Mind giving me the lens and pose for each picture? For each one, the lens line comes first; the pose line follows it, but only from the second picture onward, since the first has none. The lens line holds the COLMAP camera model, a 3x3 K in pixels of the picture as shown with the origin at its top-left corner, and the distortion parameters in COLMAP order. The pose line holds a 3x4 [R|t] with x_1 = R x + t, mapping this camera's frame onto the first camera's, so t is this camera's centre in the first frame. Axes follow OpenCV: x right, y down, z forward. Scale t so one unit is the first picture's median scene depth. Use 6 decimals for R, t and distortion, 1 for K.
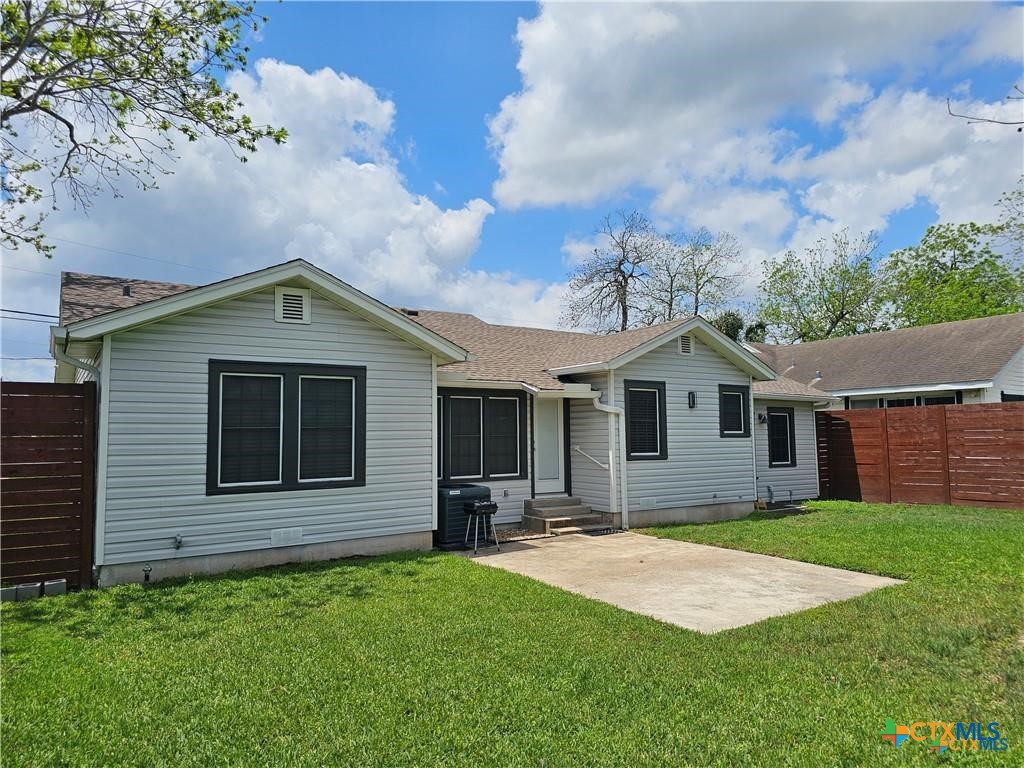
lens RADIAL K [[687.5, 0, 555.2], [0, 687.5, 390.8], [0, 0, 1]] dist [0.022182, -0.007175]
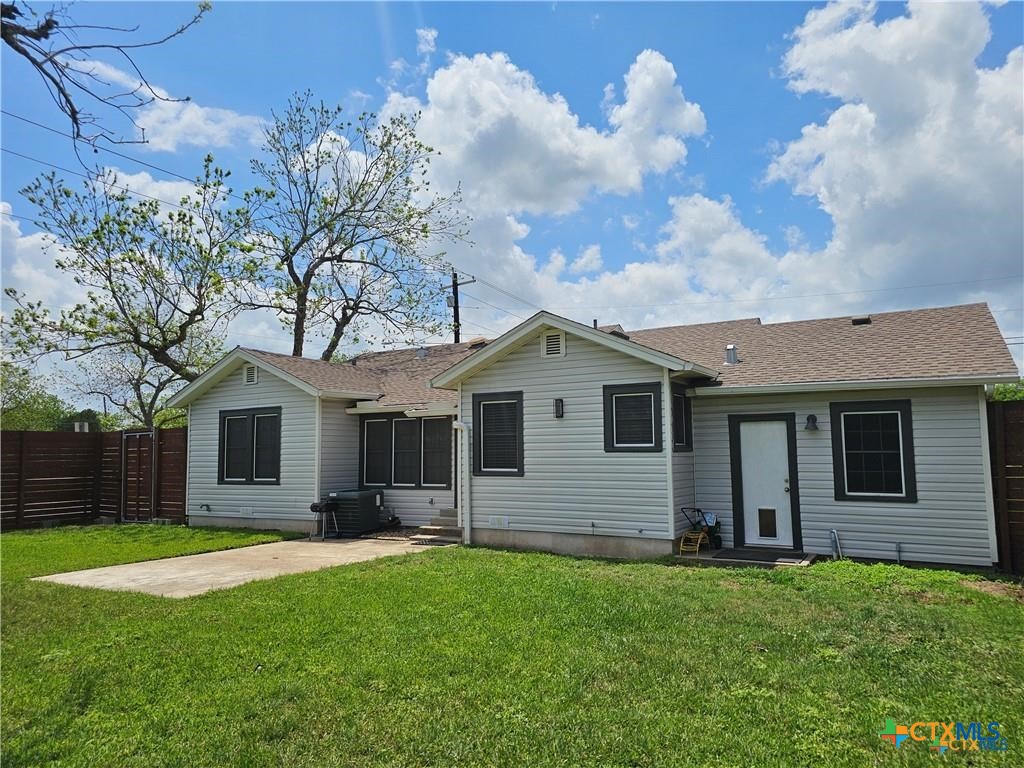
lens RADIAL K [[687.5, 0, 534.6], [0, 687.5, 381.8], [0, 0, 1]] dist [0.022182, -0.007175]
pose [[0.428899, -0.088467, -0.899010, 1.025526], [0.066064, 0.995600, -0.066454, 0.037495], [0.900933, -0.030890, 0.432857, 0.644132]]
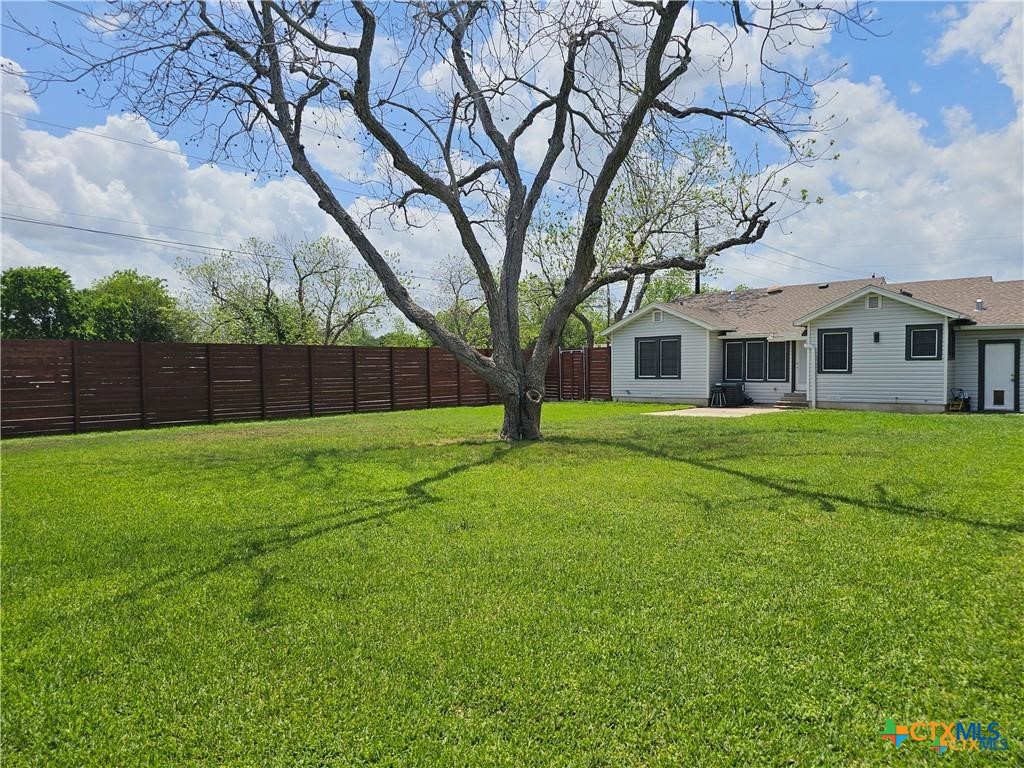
lens RADIAL K [[687.5, 0, 516.2], [0, 687.5, 392.2], [0, 0, 1]] dist [0.022182, -0.007175]
pose [[0.251230, 0.044205, -0.966917, 1.657941], [0.072284, 0.995310, 0.064284, -0.024952], [0.965225, -0.086042, 0.246857, -0.232494]]
